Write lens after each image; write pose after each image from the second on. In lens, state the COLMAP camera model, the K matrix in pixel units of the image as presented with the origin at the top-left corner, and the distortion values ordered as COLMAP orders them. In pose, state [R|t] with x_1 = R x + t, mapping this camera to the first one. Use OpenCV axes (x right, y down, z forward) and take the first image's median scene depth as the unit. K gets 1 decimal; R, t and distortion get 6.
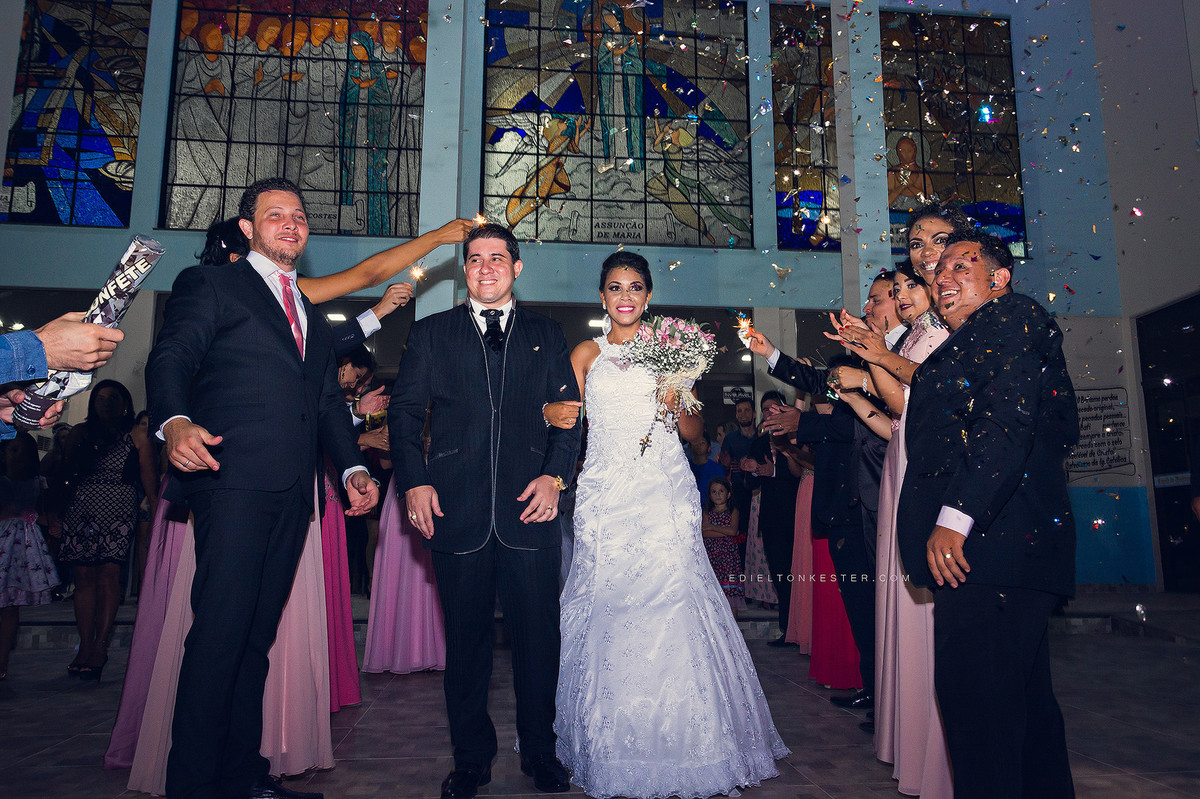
lens RADIAL K [[978.7, 0, 605.9], [0, 978.7, 392.6], [0, 0, 1]] dist [-0.002735, 0.010298]
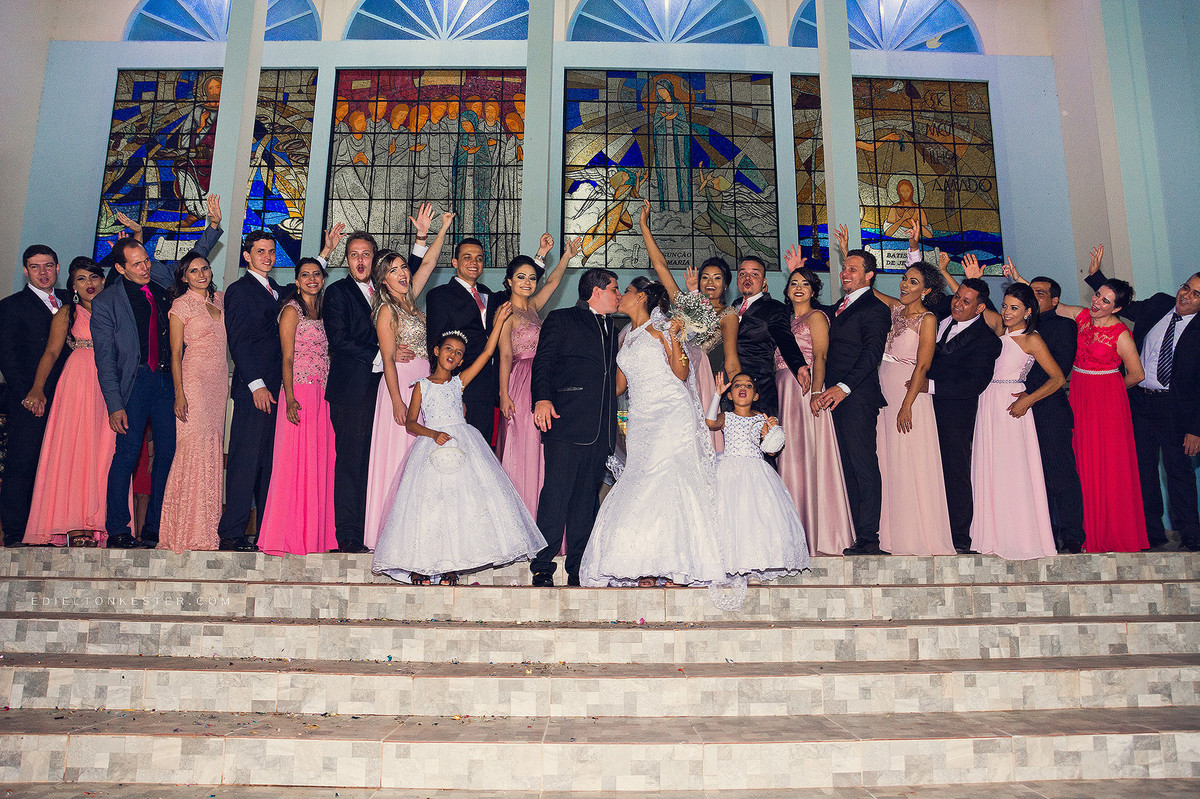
lens RADIAL K [[928.7, 0, 600.0], [0, 928.7, 399.5], [0, 0, 1]] dist [-0.145240, 0.105706]
pose [[0.996310, -0.008901, -0.085361, 0.021589], [0.009050, 0.999958, 0.001360, 0.011505], [0.085346, -0.002127, 0.996349, -0.186868]]
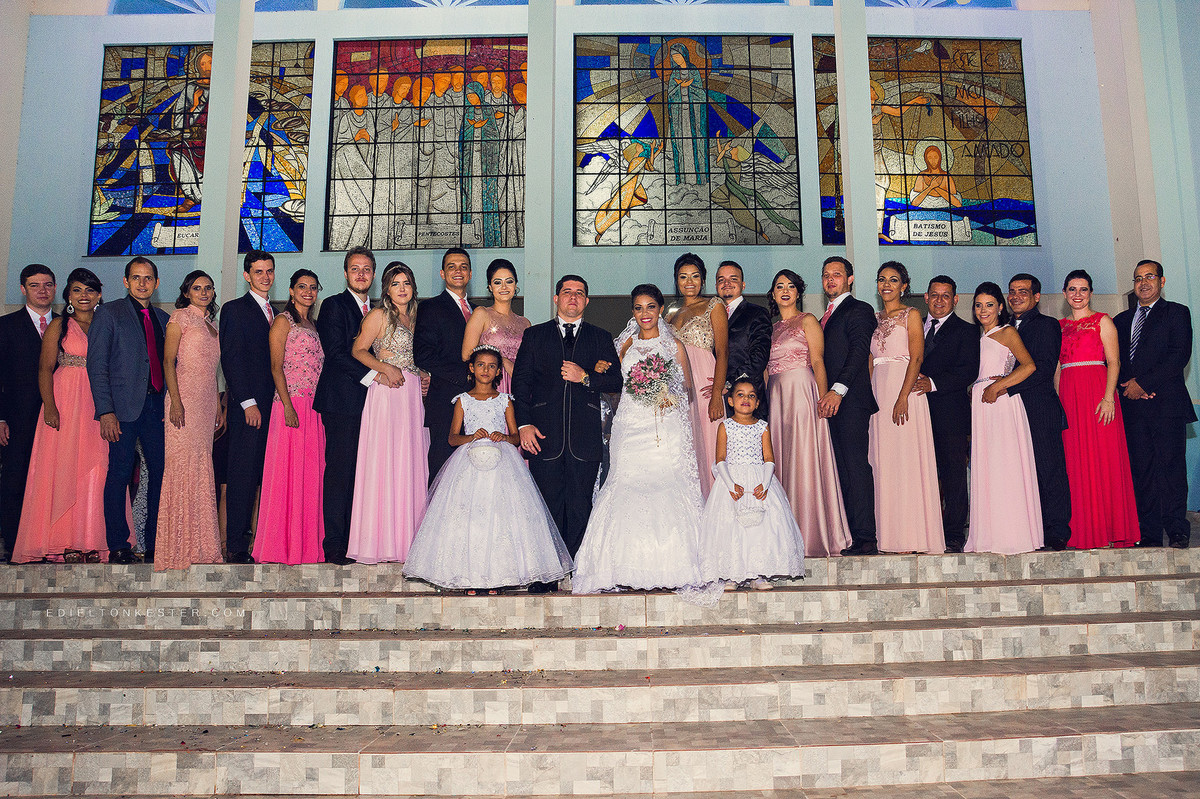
lens RADIAL K [[985.0, 0, 639.7], [0, 985.0, 426.8], [0, 0, 1]] dist [-0.143858, 0.104469]
pose [[0.995977, -0.021712, -0.086940, 0.053671], [0.027523, 0.997426, 0.066211, -0.011225], [0.085278, -0.068337, 0.994011, -0.220268]]
